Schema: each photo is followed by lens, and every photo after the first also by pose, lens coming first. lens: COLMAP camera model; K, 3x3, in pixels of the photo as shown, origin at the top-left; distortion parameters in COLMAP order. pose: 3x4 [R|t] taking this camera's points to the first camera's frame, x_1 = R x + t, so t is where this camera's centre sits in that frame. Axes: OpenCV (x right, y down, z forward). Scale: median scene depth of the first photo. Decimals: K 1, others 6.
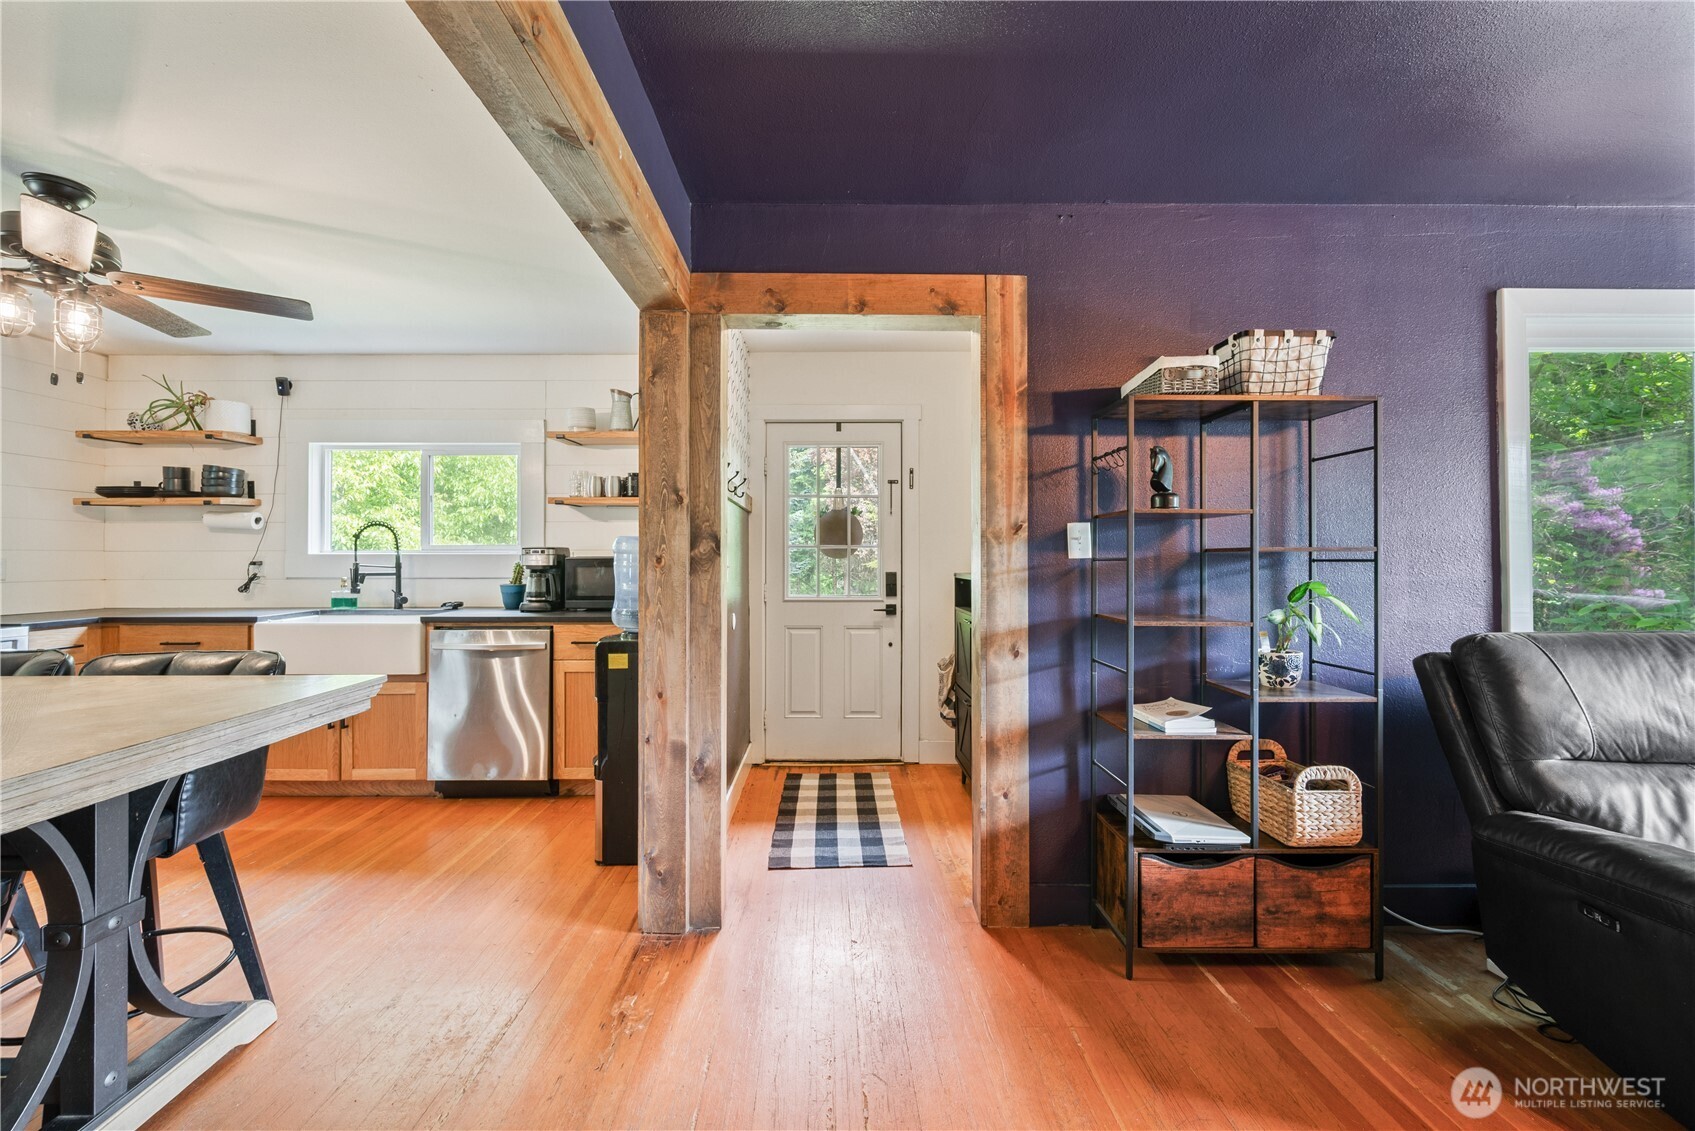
lens RADIAL K [[719.5, 0, 848.6], [0, 719.5, 550.1], [0, 0, 1]] dist [-0.002616, 0.000757]
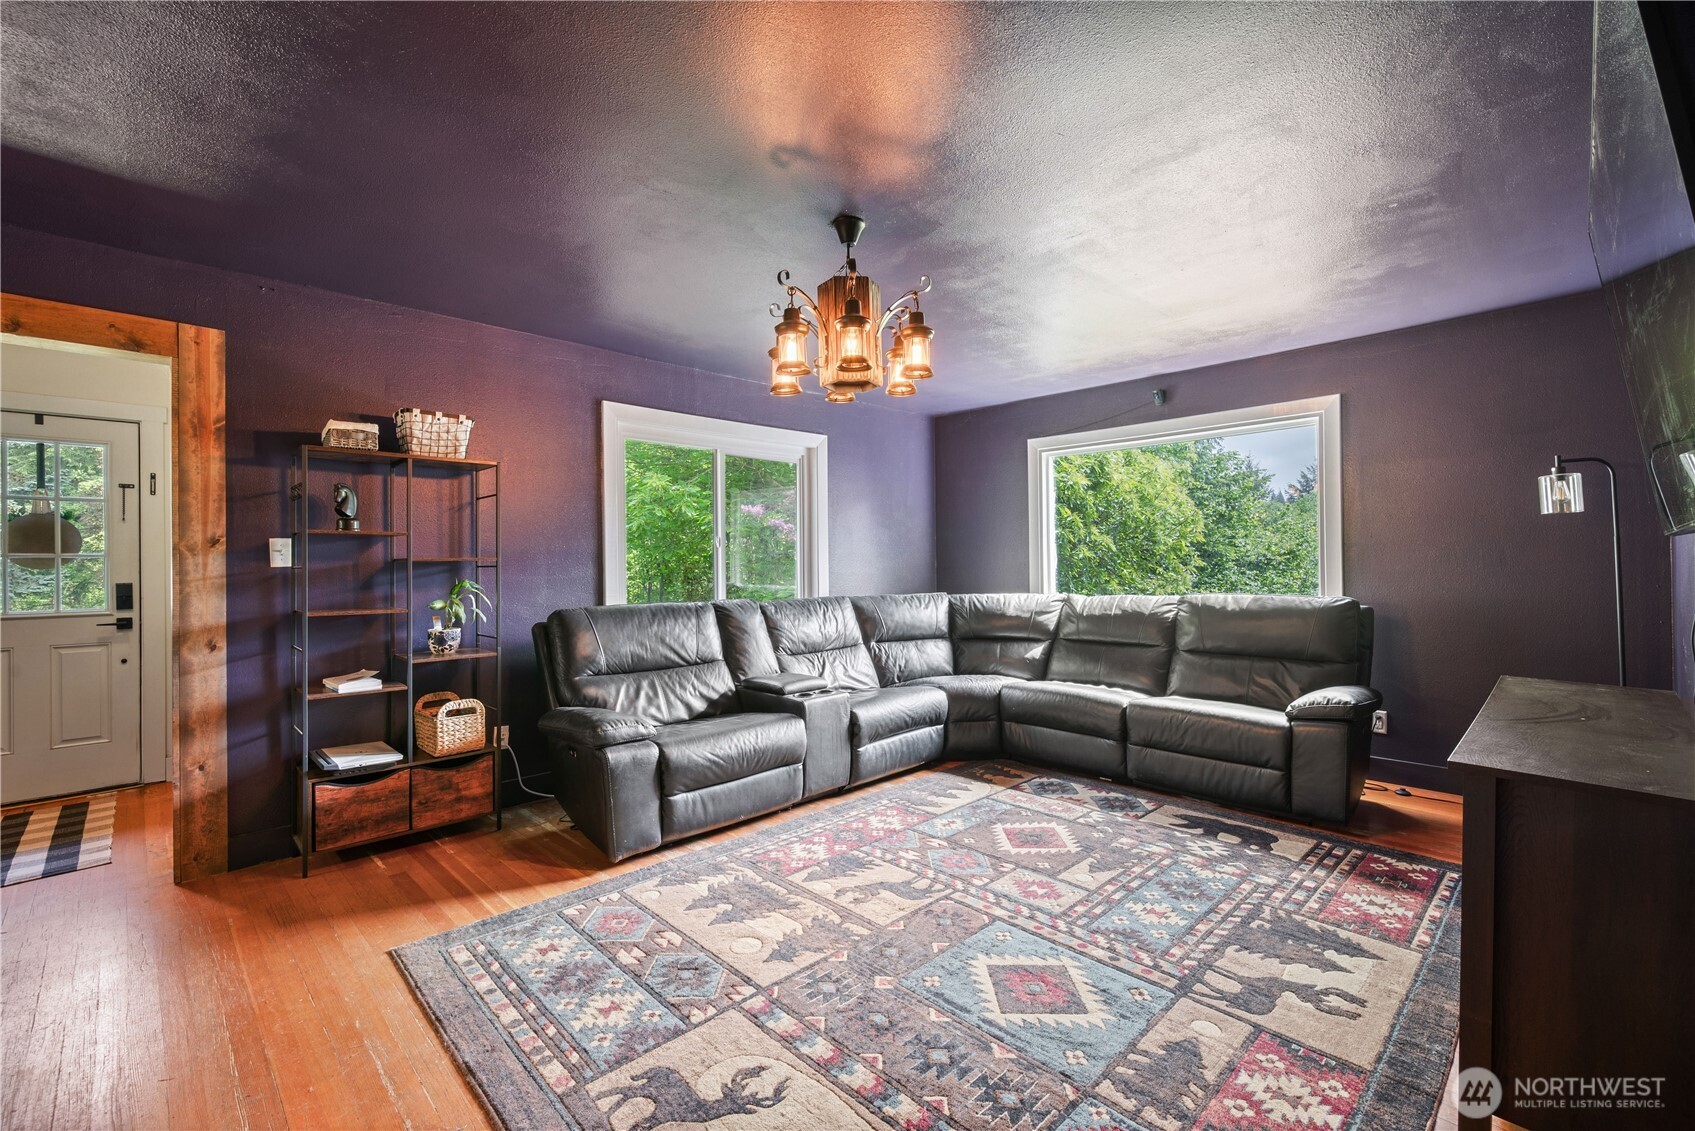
lens RADIAL K [[719.5, 0, 844.6], [0, 719.5, 560.4], [0, 0, 1]] dist [-0.002616, 0.000757]
pose [[0.722464, -0.005704, 0.691385, 0.113001], [0.001520, 0.999977, 0.006661, -0.004538], [-0.691407, -0.003761, 0.722456, -0.394649]]
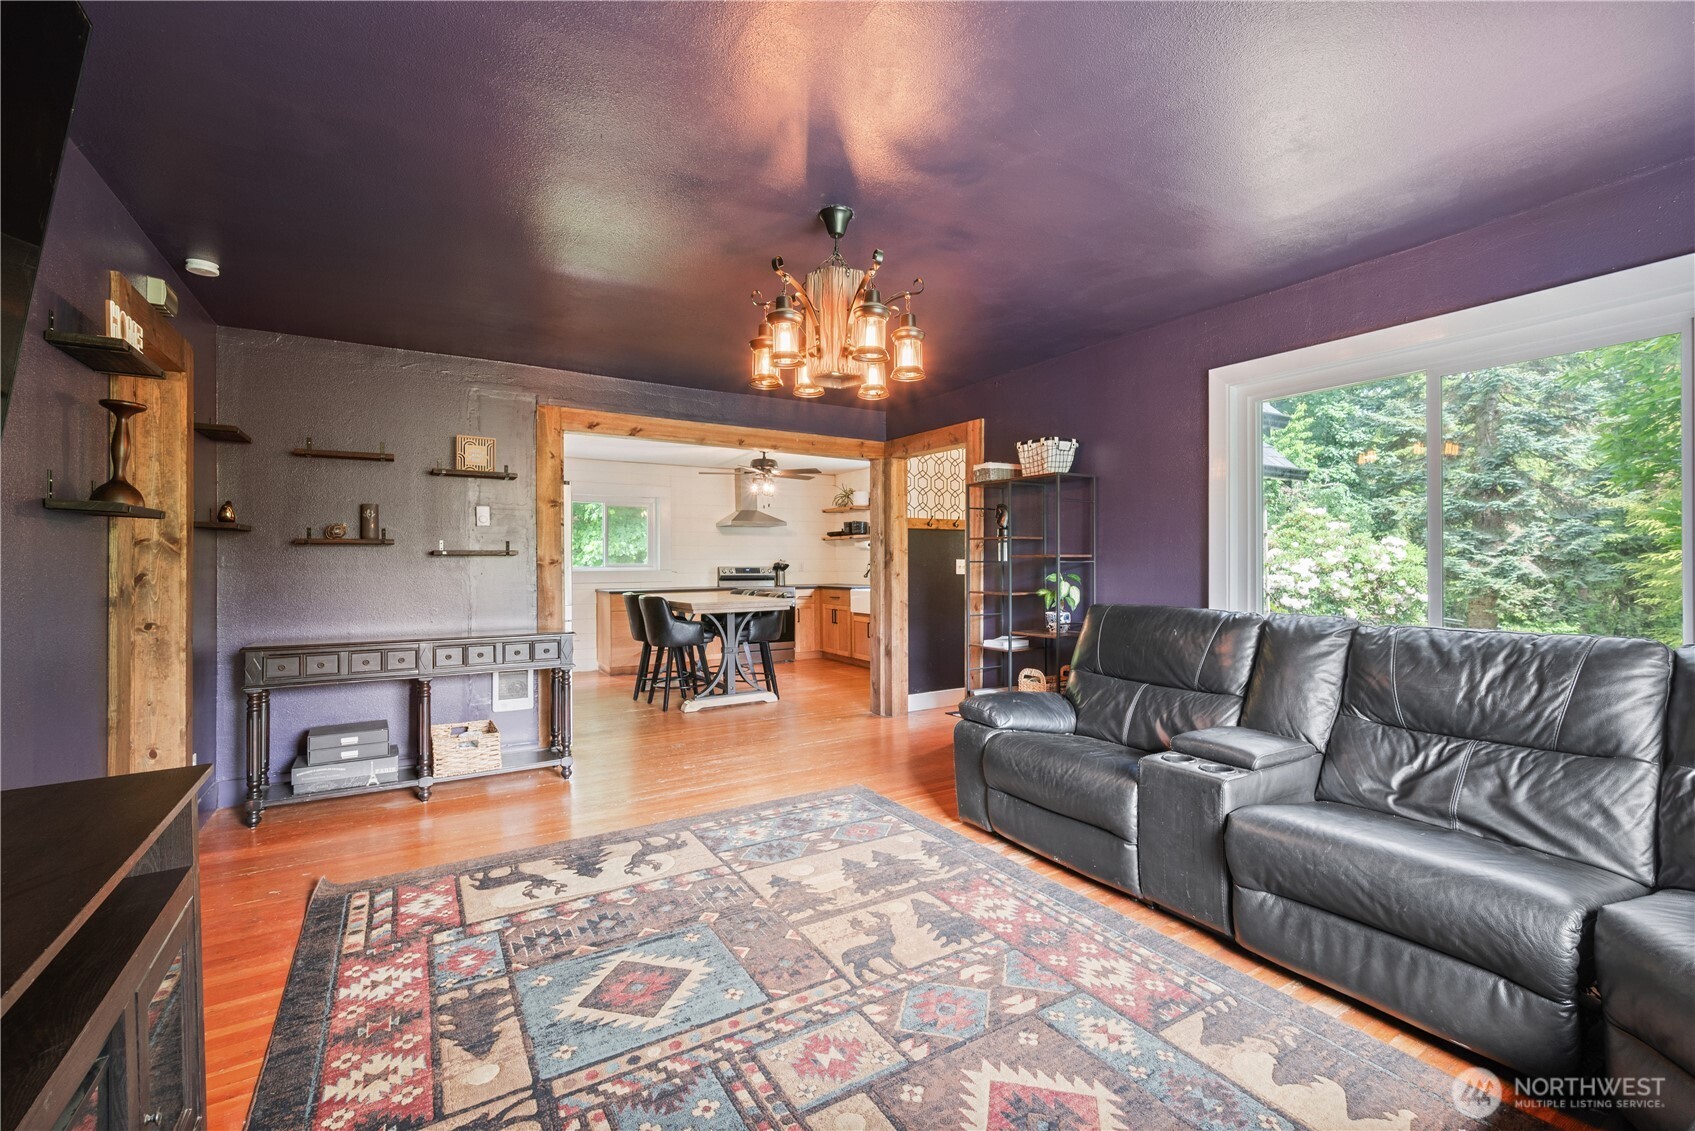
lens RADIAL K [[719.5, 0, 852.6], [0, 719.5, 565.2], [0, 0, 1]] dist [-0.002616, 0.000757]
pose [[0.528024, 0.001346, -0.849229, 1.182497], [0.013688, 0.999855, 0.010096, -0.001839], [0.849119, -0.016955, 0.527929, -0.240798]]
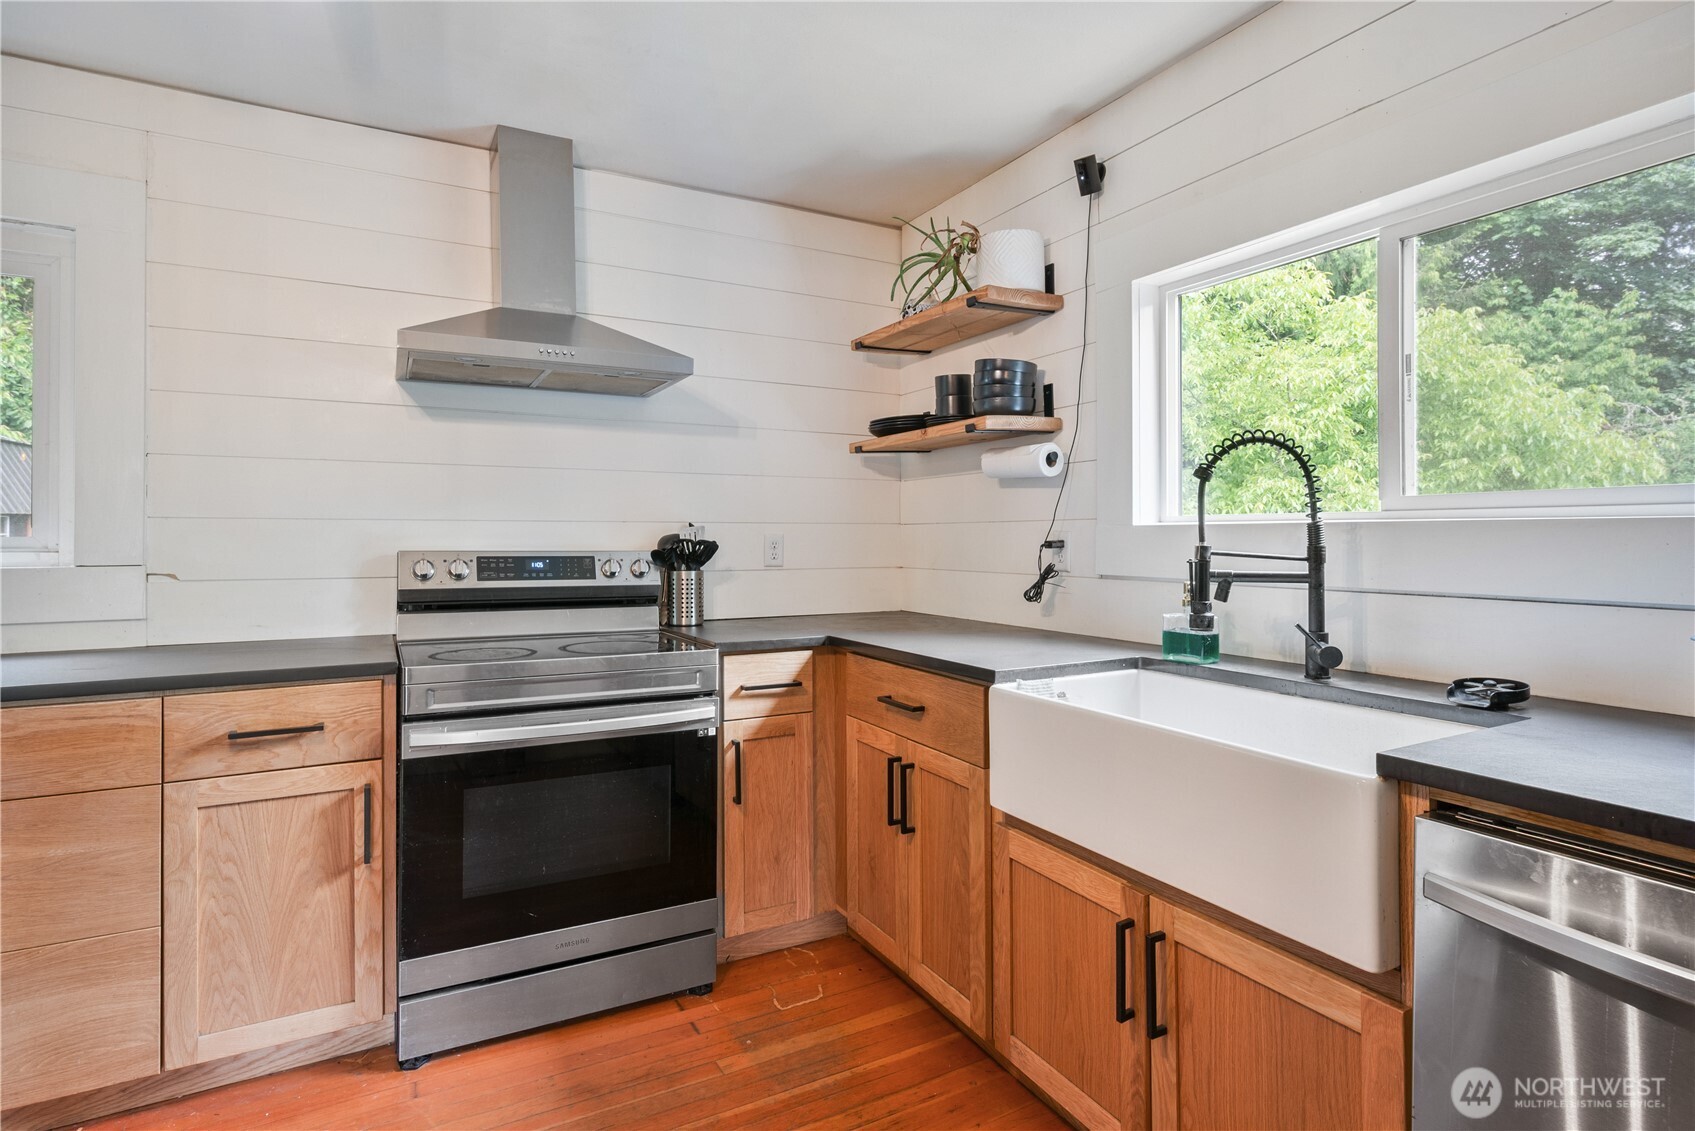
lens RADIAL K [[878.6, 0, 853.5], [0, 878.6, 532.2], [0, 0, 1]] dist [-0.002297, 0.000579]
pose [[0.469737, -0.004420, -0.882795, -0.401859], [0.008965, 0.999960, -0.000237, 0.010044], [0.882761, -0.007803, 0.469758, 0.680389]]
